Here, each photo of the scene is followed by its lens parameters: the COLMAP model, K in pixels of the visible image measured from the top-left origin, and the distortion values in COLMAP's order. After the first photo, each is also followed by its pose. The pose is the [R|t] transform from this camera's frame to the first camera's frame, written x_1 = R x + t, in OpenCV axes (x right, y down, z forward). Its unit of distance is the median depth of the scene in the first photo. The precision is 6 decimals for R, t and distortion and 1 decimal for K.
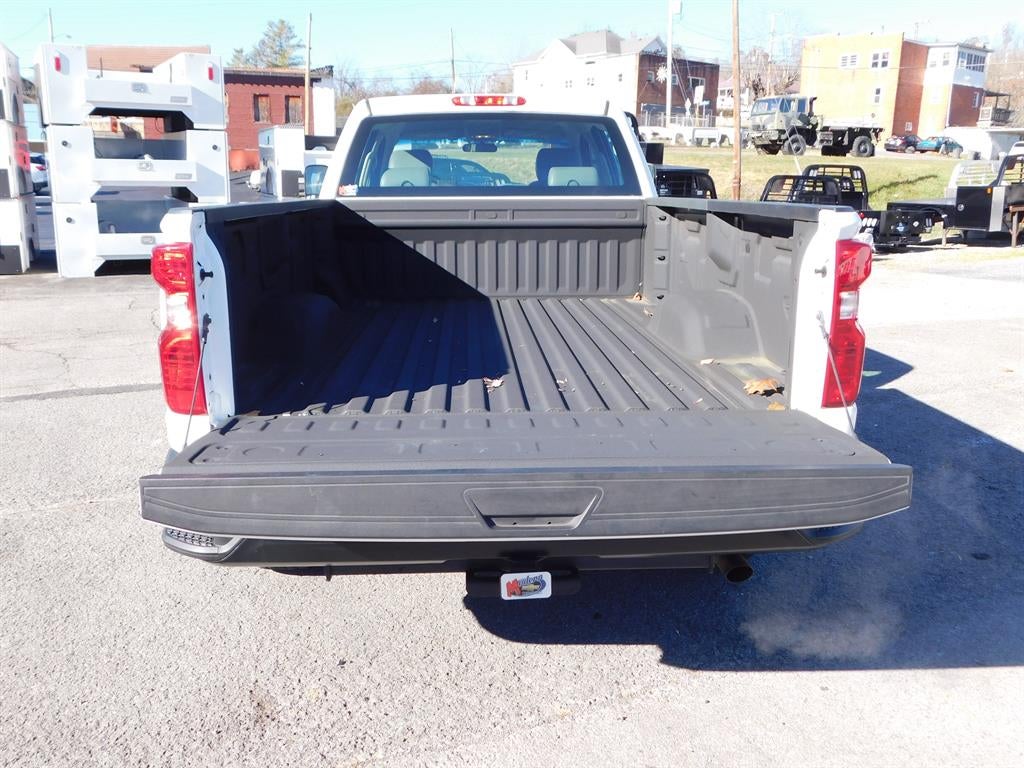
lens RADIAL K [[926.5, 0, 512.0], [0, 926.5, 384.0], [0, 0, 1]] dist [0.000176, 0.025106]
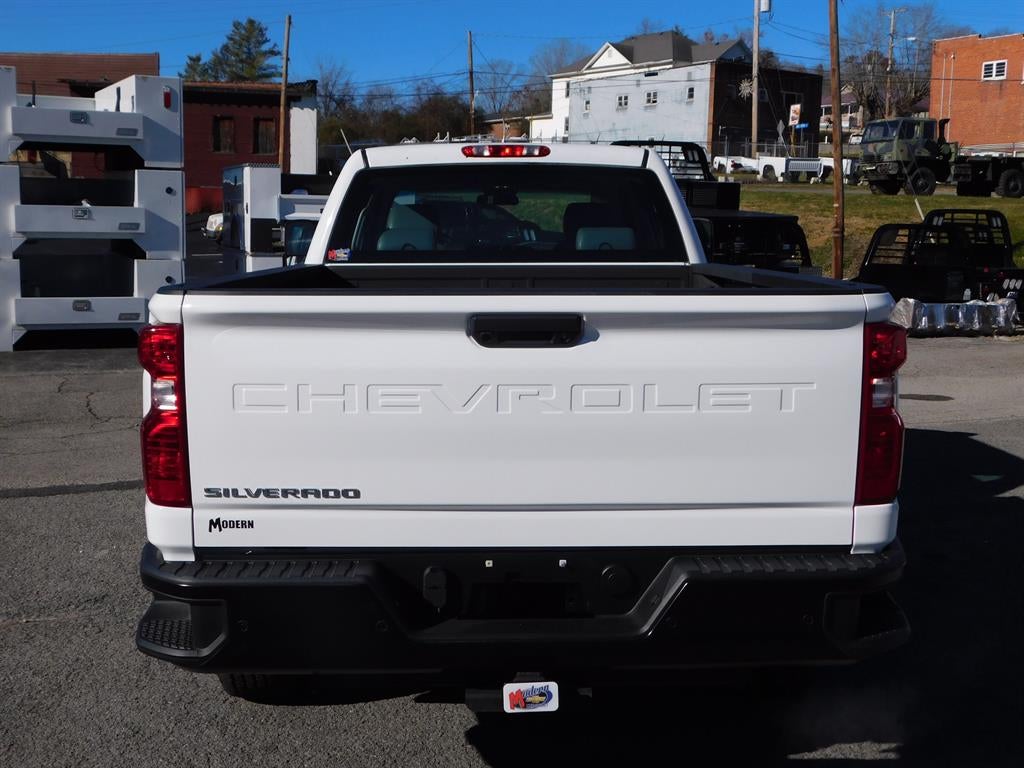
lens RADIAL K [[1249.4, 0, 512.0], [0, 1249.4, 384.0], [0, 0, 1]] dist [0.012734, 0.057342]
pose [[0.999566, 0.004995, -0.029023, 0.003477], [-0.007563, 0.995999, -0.089048, 0.002267], [0.028462, 0.089229, 0.995604, -0.028743]]
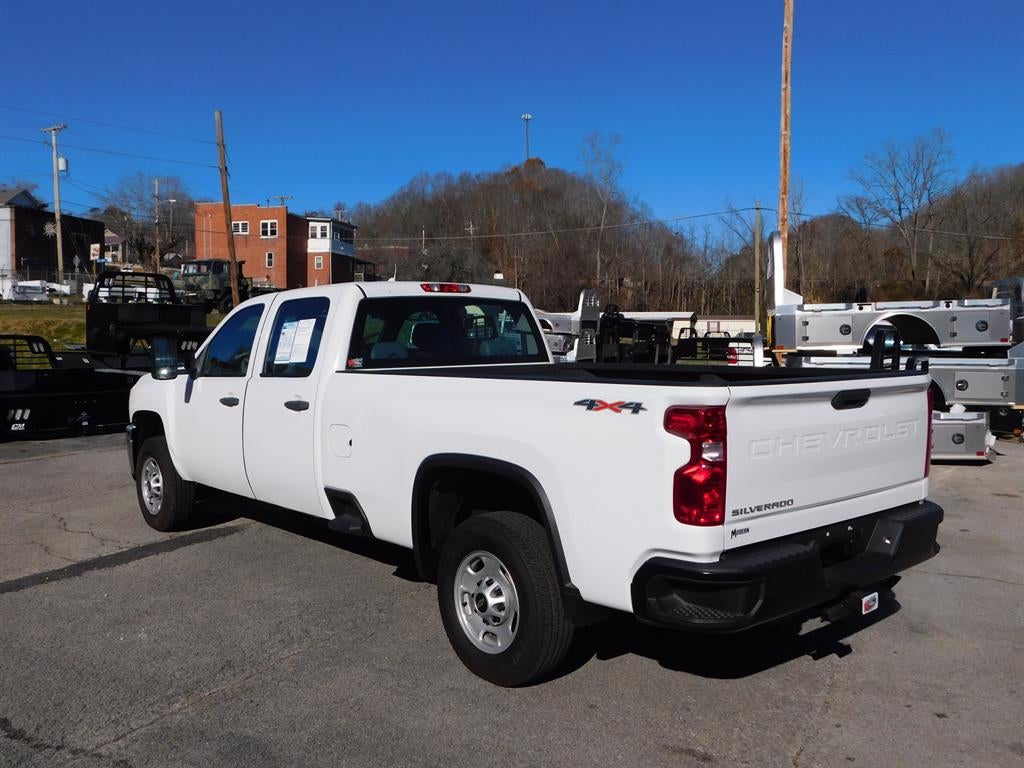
lens RADIAL K [[923.9, 0, 512.0], [0, 923.9, 384.0], [0, 0, 1]] dist [-0.002543, -0.002212]
pose [[0.794373, -0.043096, 0.605900, -0.162252], [0.141033, 0.983307, -0.114963, -0.006932], [-0.590832, 0.176775, 0.787190, 0.003618]]
